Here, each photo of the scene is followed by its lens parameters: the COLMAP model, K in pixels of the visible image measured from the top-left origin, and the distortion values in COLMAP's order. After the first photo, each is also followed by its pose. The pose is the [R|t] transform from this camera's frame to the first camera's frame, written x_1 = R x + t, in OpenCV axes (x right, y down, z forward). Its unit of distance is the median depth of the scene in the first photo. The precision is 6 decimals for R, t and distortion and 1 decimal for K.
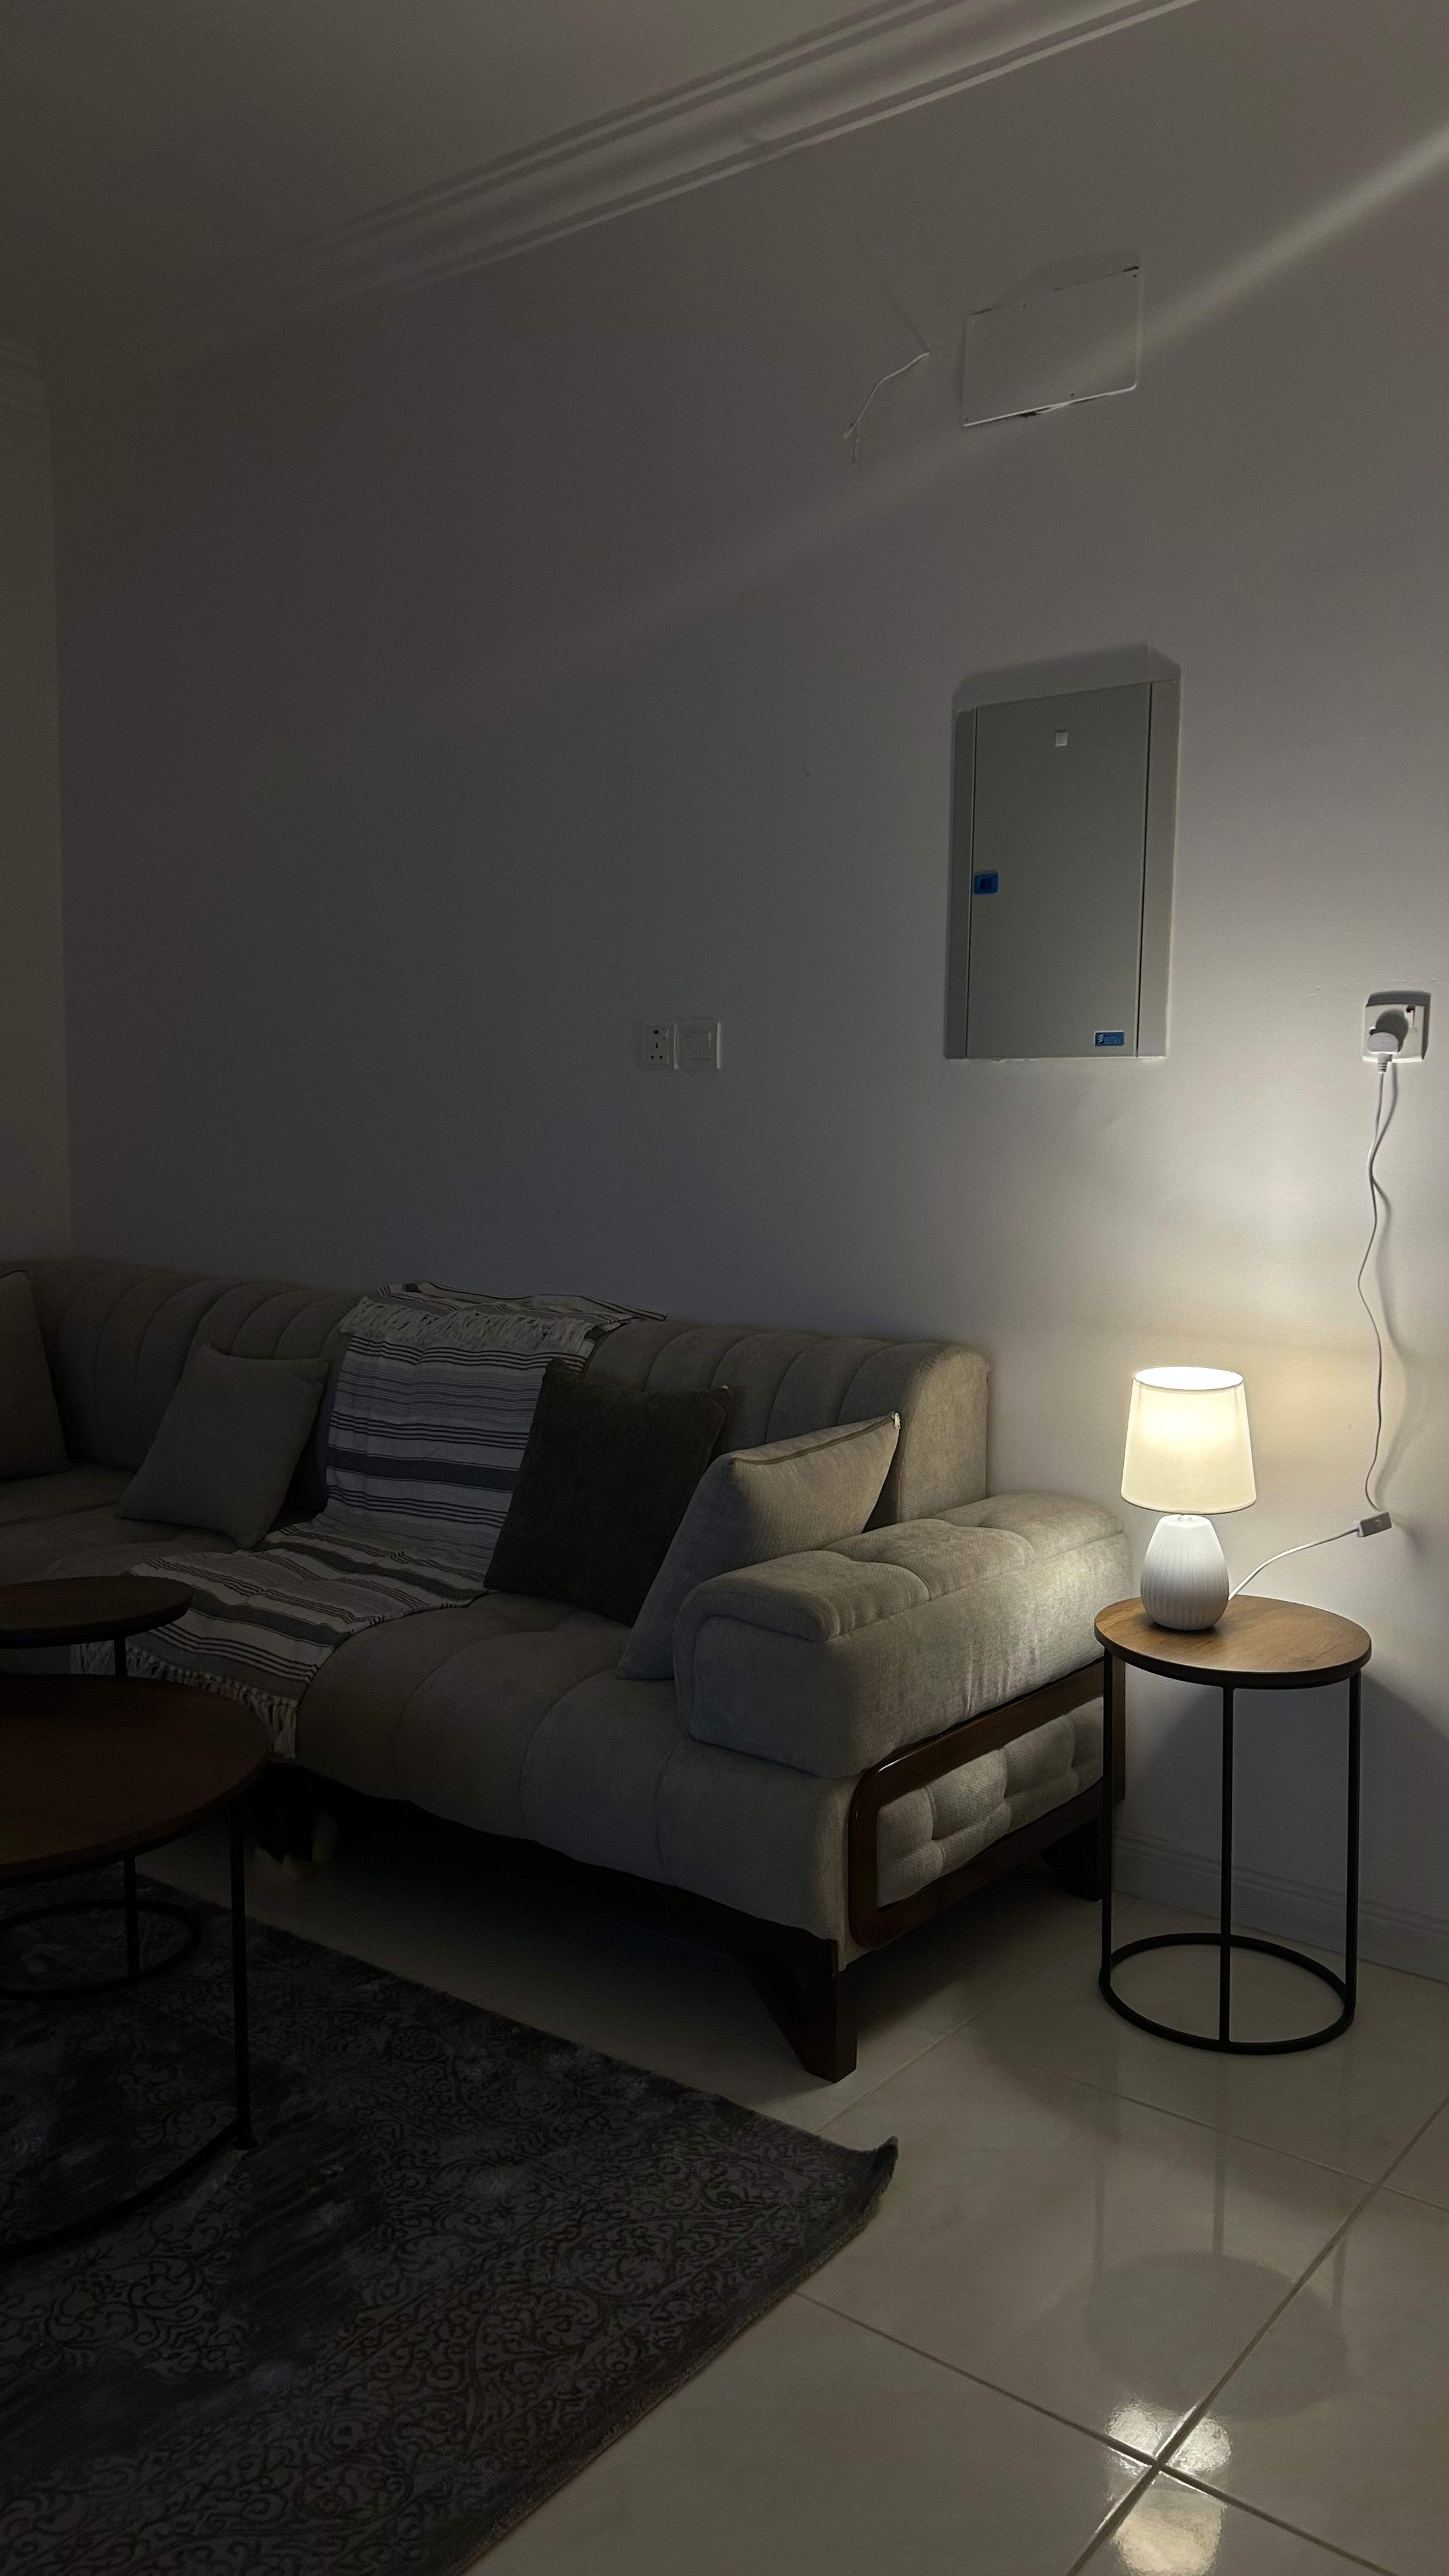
lens RADIAL K [[1919.0, 0, 724.5], [0, 1919.0, 1288.0], [0, 0, 1]] dist [-0.000272, -0.004985]
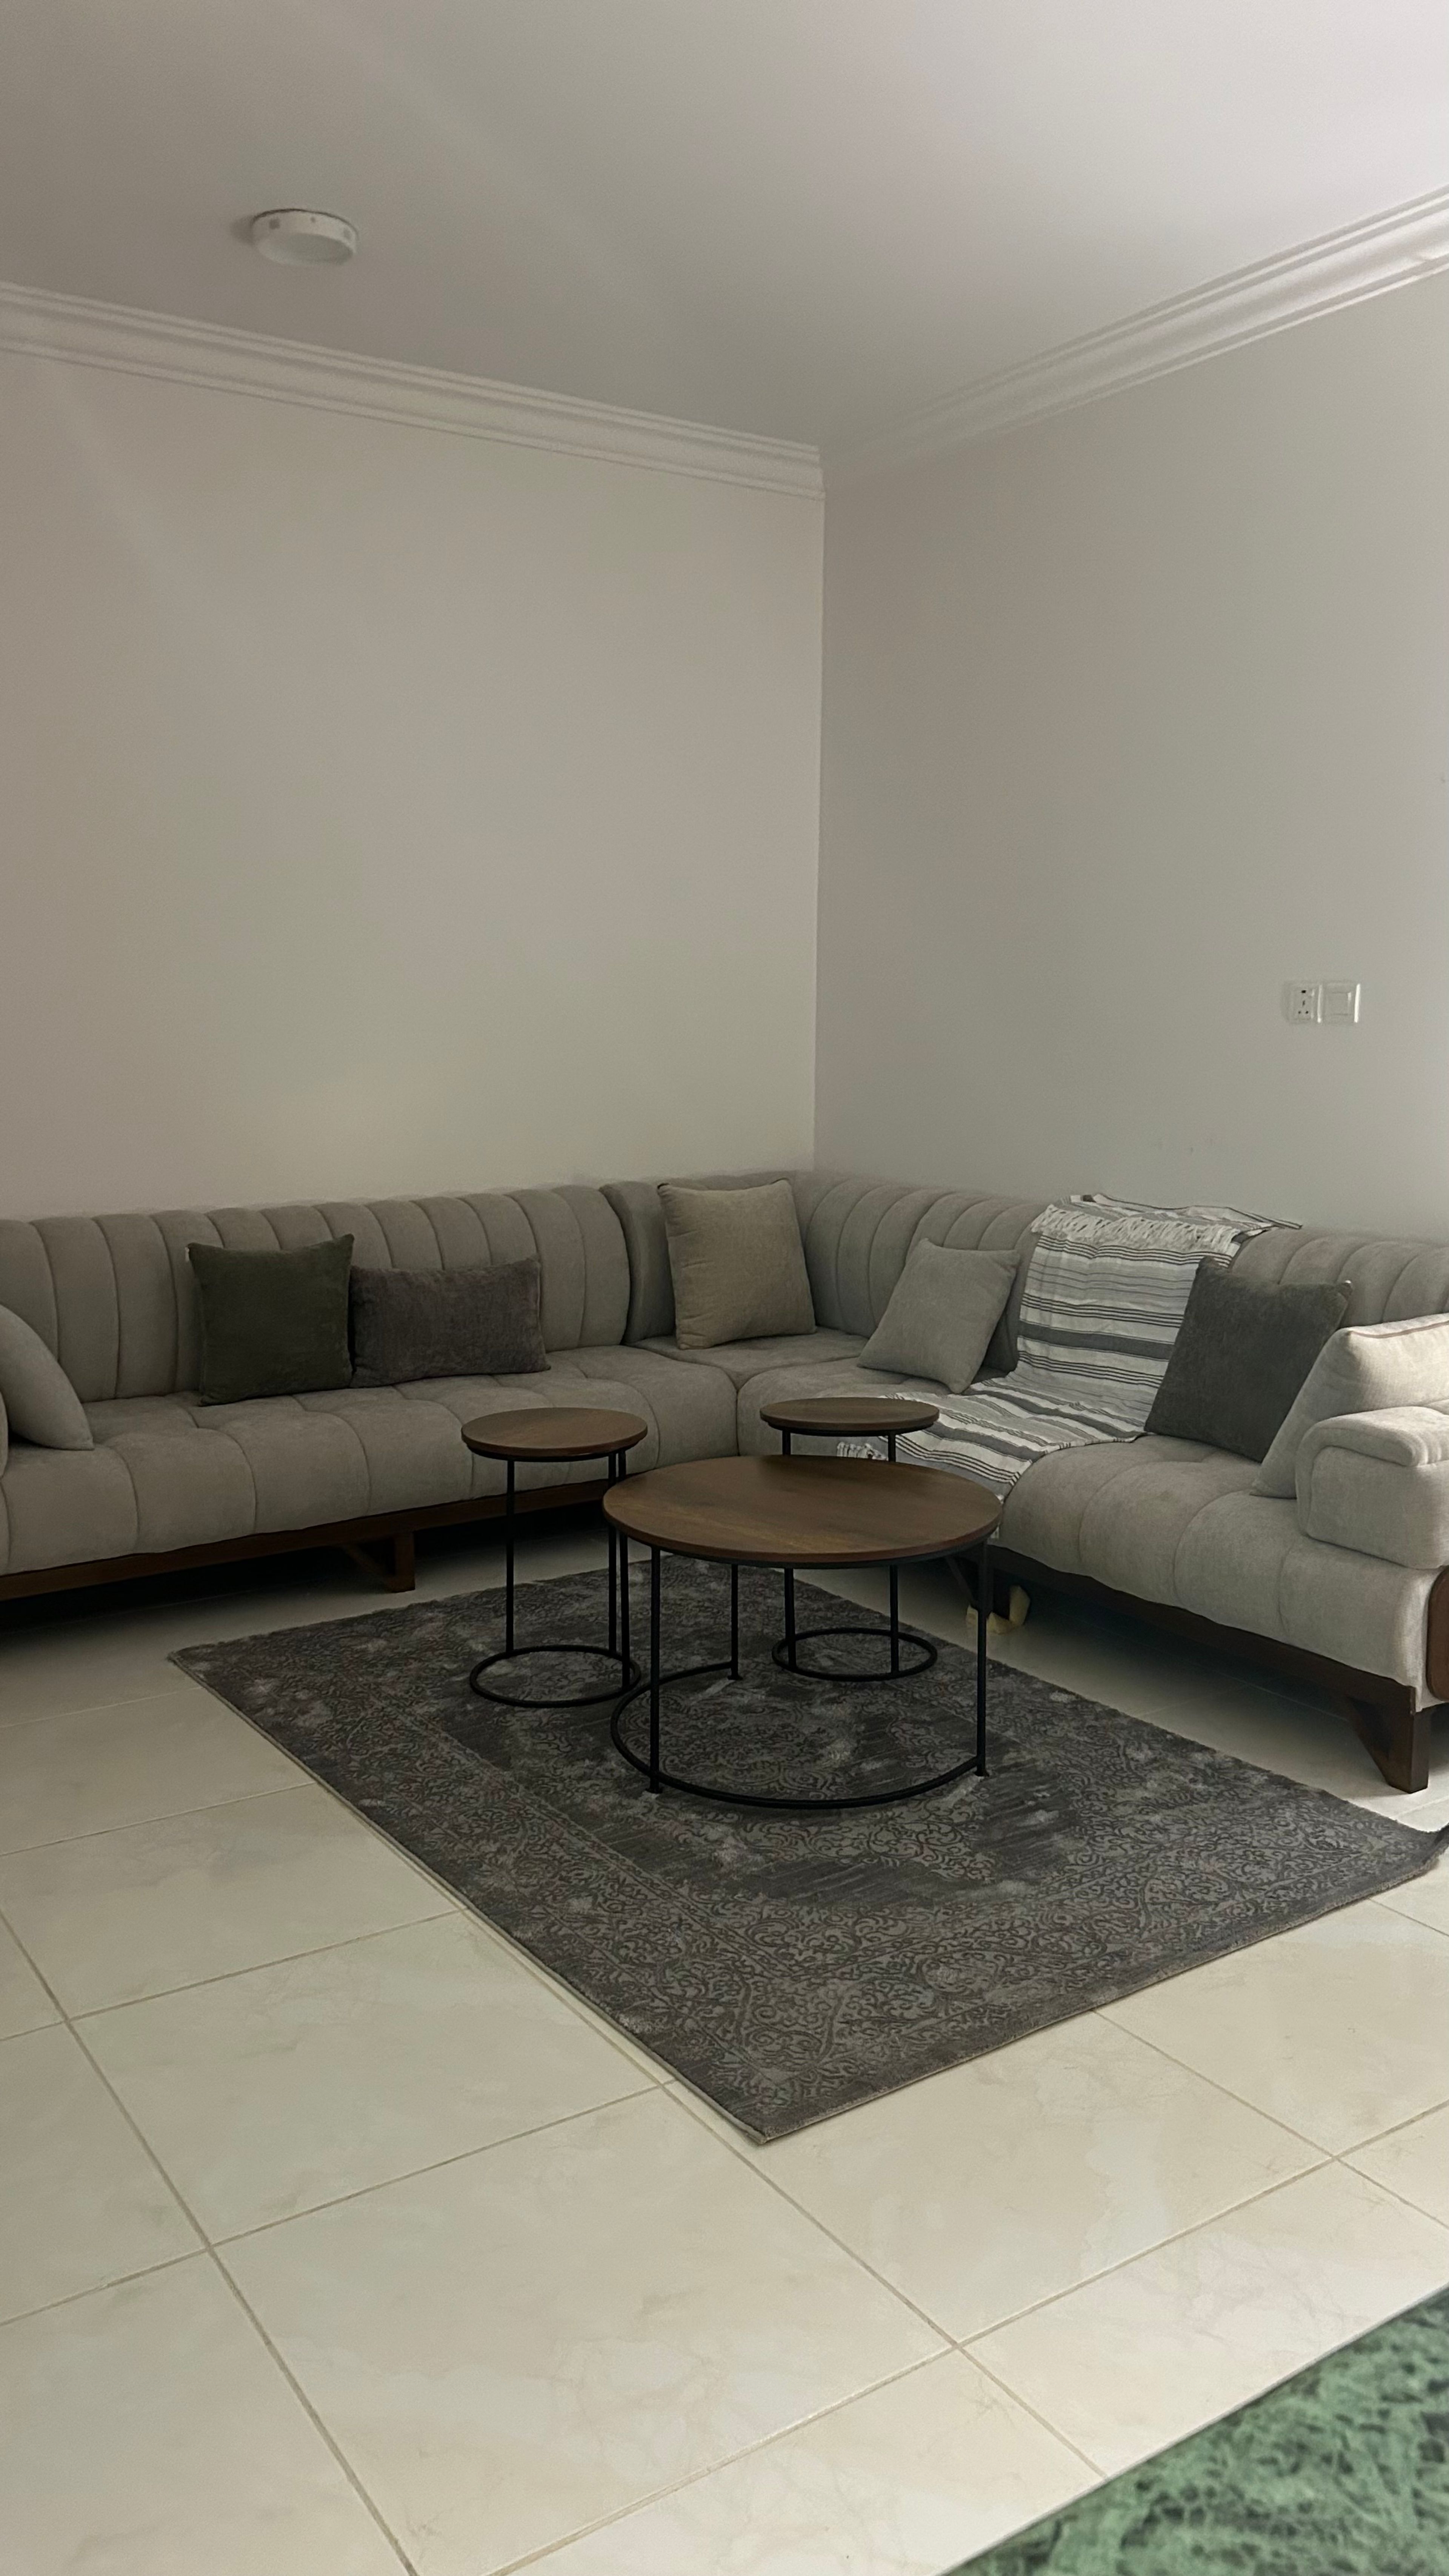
lens RADIAL K [[1919.0, 0, 735.3], [0, 1919.0, 1249.6], [0, 0, 1]] dist [0.212649, -0.535269]
pose [[0.948836, 0.031995, -0.314143, 0.022616], [-0.024467, 0.999312, 0.027878, 0.005353], [0.314819, -0.018766, 0.948966, -0.381862]]
